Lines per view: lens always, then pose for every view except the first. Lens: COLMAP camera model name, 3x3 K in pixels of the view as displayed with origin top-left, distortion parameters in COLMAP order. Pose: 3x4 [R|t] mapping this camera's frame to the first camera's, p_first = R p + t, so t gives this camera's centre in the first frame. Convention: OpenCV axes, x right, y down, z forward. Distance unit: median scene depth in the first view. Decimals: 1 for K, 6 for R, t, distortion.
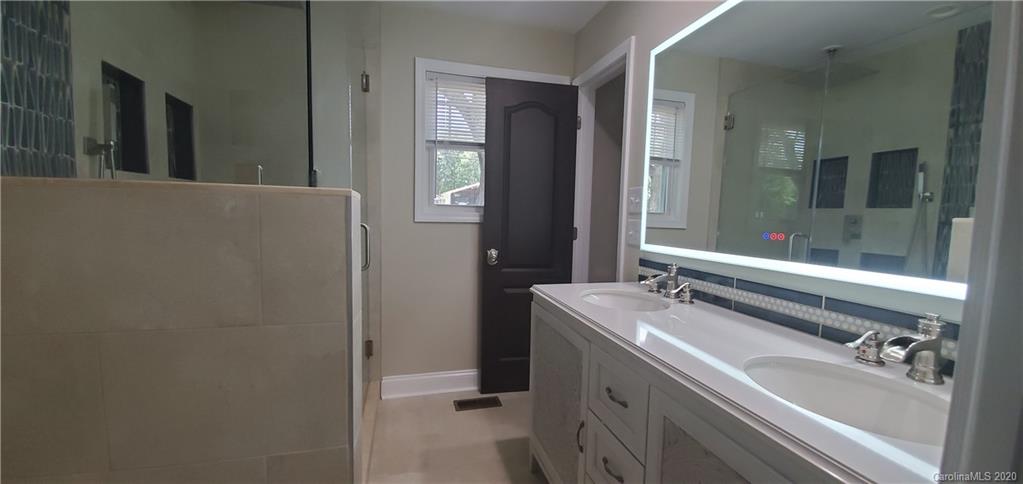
lens RADIAL K [[409.3, 0, 515.9], [0, 409.3, 244.4], [0, 0, 1]] dist [0.019548, -0.016212]
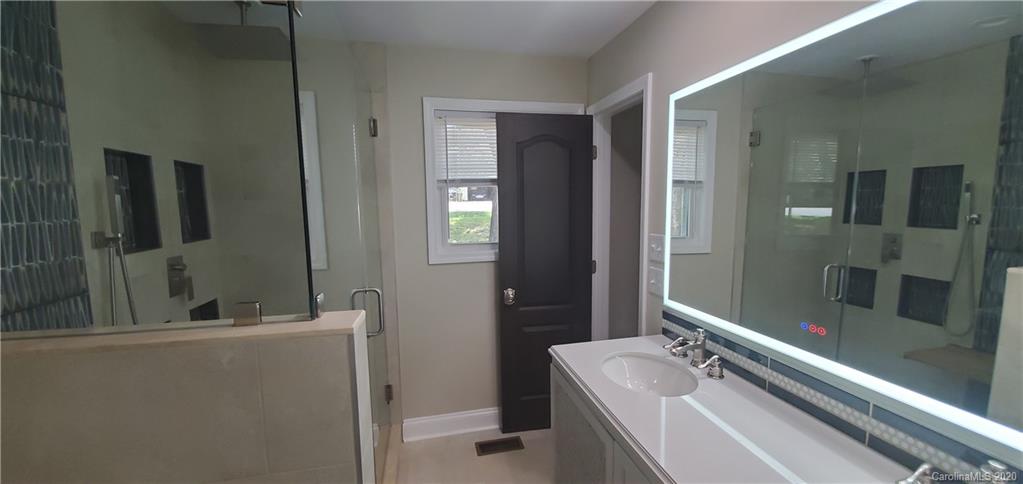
lens RADIAL K [[409.3, 0, 515.9], [0, 409.3, 244.4], [0, 0, 1]] dist [0.019548, -0.016212]
pose [[0.998420, -0.032457, -0.045861, 0.007676], [0.033835, 0.998989, 0.029602, -0.125393], [0.044854, -0.031107, 0.998509, 0.030423]]
